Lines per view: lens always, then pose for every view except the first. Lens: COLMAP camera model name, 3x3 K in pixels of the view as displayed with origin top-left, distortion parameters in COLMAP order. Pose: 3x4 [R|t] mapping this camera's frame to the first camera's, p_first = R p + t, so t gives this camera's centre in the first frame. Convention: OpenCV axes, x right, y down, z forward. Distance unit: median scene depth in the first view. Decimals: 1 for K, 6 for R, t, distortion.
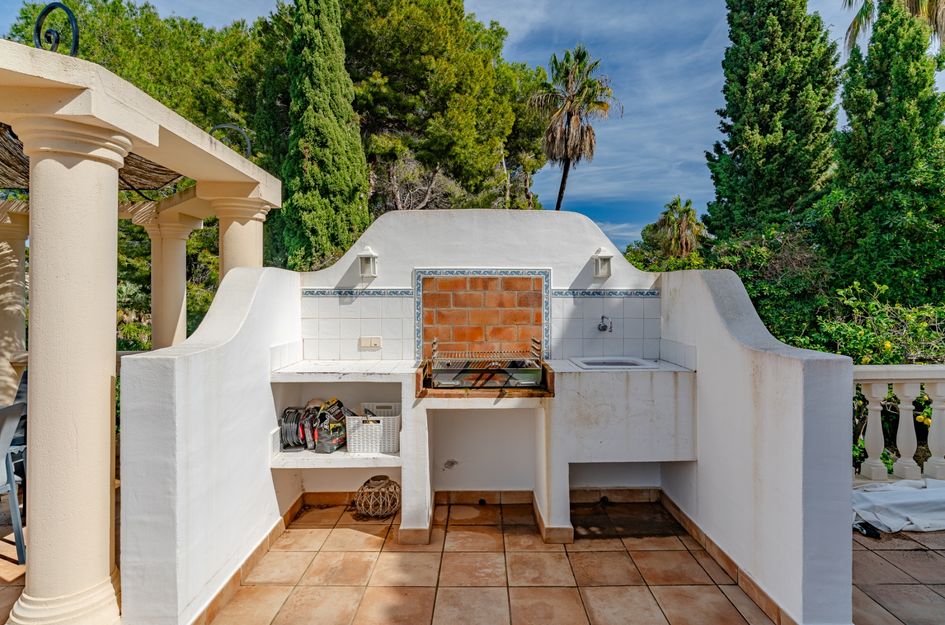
lens RADIAL K [[536.4, 0, 472.8], [0, 536.4, 308.5], [0, 0, 1]] dist [0.023459, -0.002183]
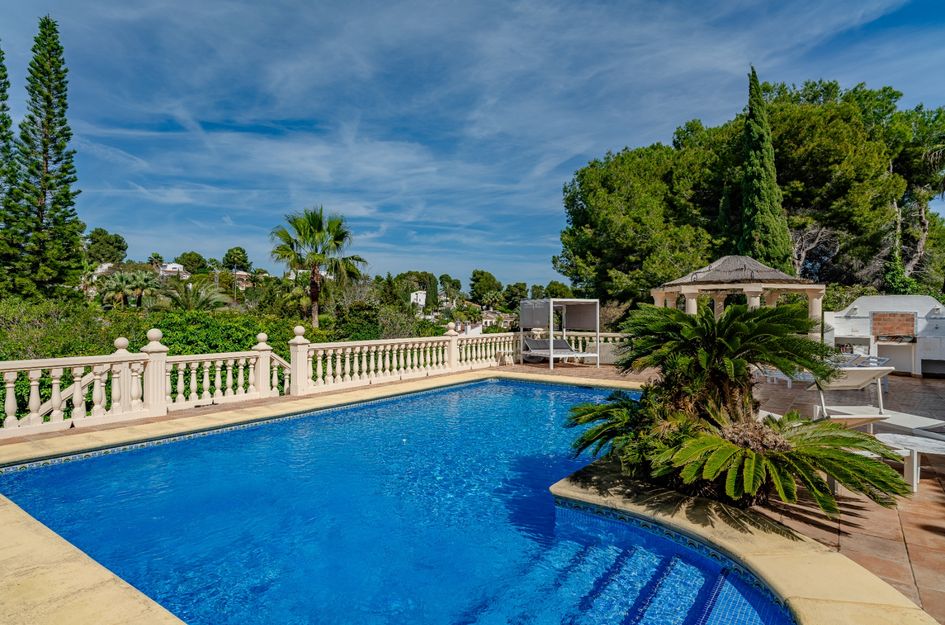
lens RADIAL K [[536.4, 0, 462.8], [0, 536.4, 309.5], [0, 0, 1]] dist [0.023459, -0.002183]
pose [[0.821326, 0.004657, -0.570440, -0.077945], [-0.020873, 0.999542, -0.021893, 0.016453], [0.570077, 0.029888, 0.821047, -1.052158]]
